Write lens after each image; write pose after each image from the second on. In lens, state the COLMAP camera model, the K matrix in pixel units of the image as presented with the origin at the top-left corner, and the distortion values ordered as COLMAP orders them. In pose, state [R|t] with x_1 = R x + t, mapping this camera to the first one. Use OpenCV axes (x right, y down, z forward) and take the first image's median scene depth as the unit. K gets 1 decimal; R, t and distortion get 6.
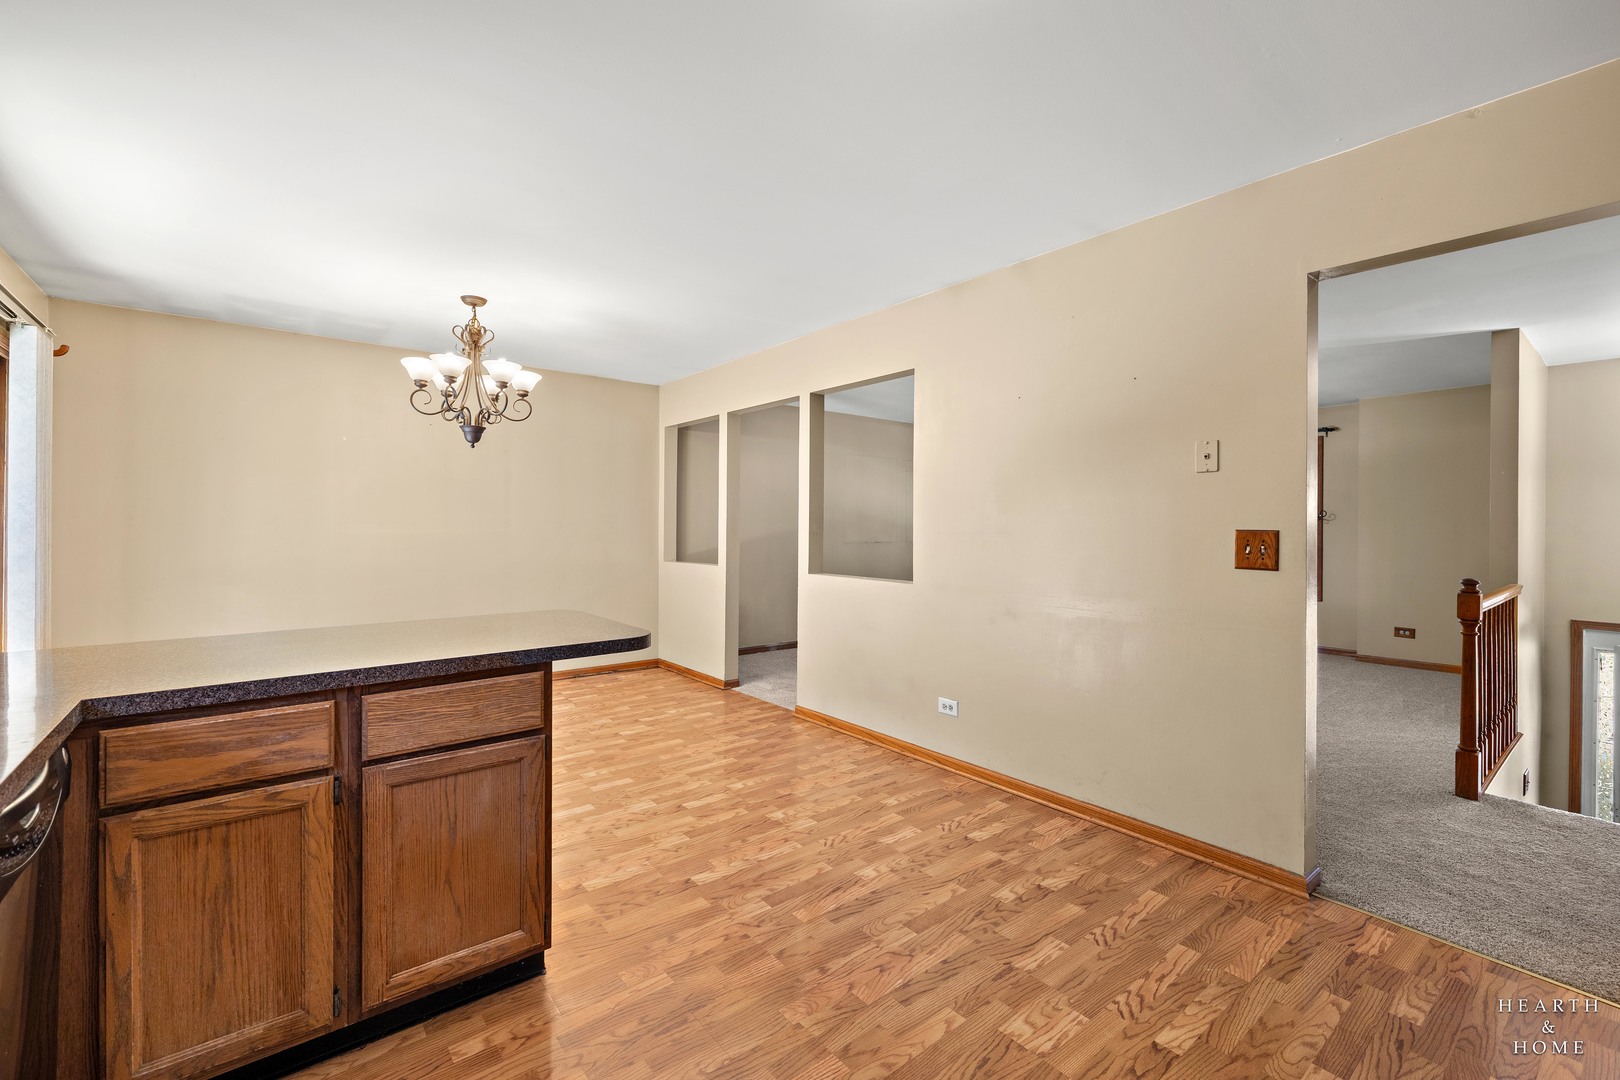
lens RADIAL K [[683.3, 0, 807.7], [0, 683.3, 526.5], [0, 0, 1]] dist [0.000547, 0.000669]
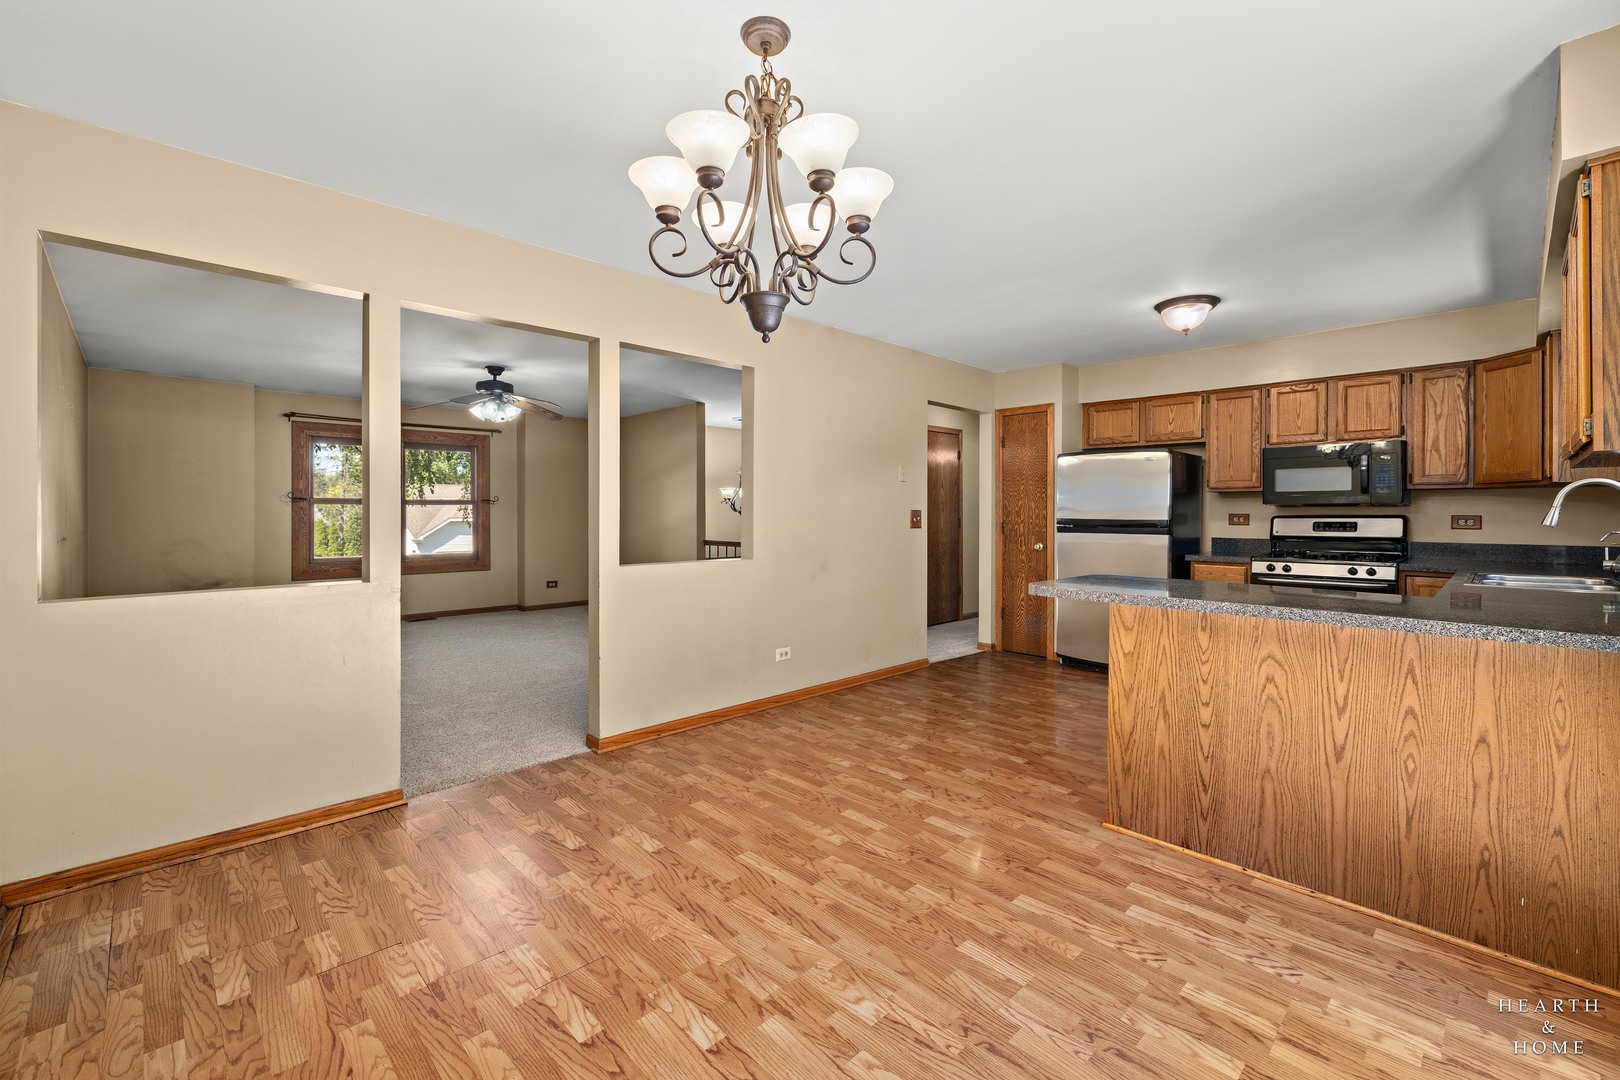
lens RADIAL K [[683.3, 0, 816.8], [0, 683.3, 515.7], [0, 0, 1]] dist [0.000547, 0.000669]
pose [[-0.100133, -0.008099, 0.994941, -1.145048], [-0.000802, 0.999967, 0.008059, 0.005138], [-0.994974, 0.000010, -0.100136, 1.188858]]
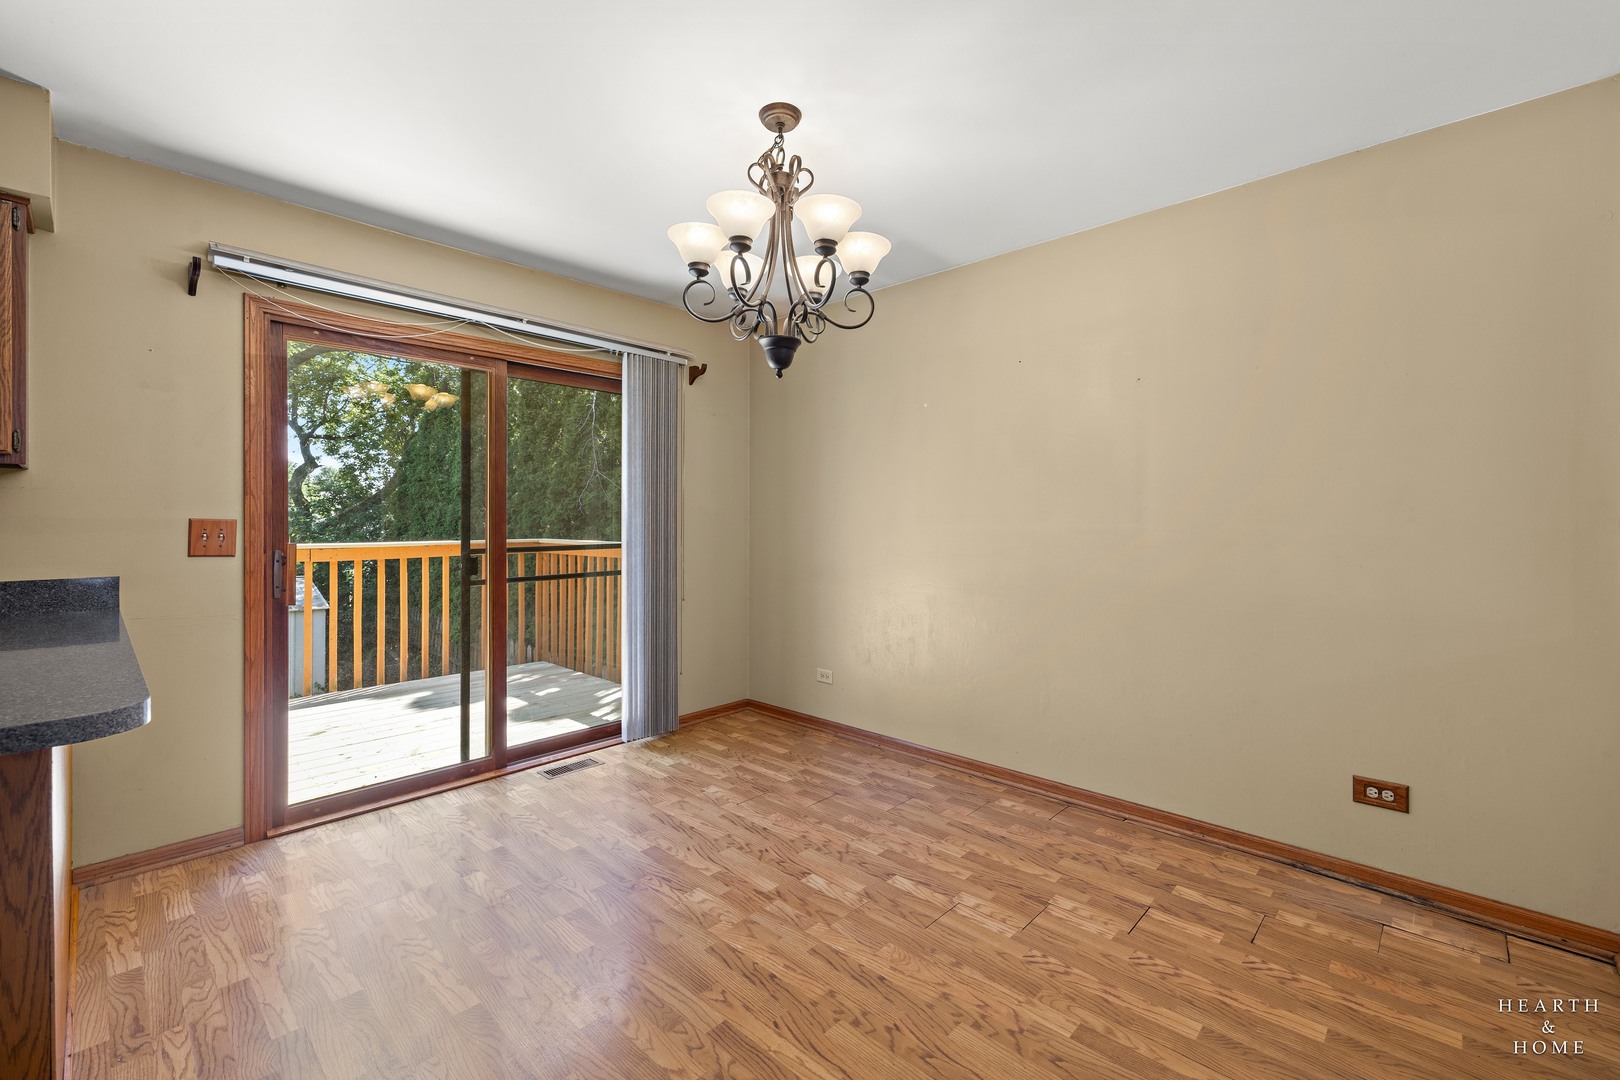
lens RADIAL K [[683.3, 0, 812.6], [0, 683.3, 523.9], [0, 0, 1]] dist [0.000547, 0.000669]
pose [[0.133536, -0.005055, -0.991031, 0.088118], [-0.002302, 0.999983, -0.005411, 0.012134], [0.991041, 0.003004, 0.133522, 1.118668]]
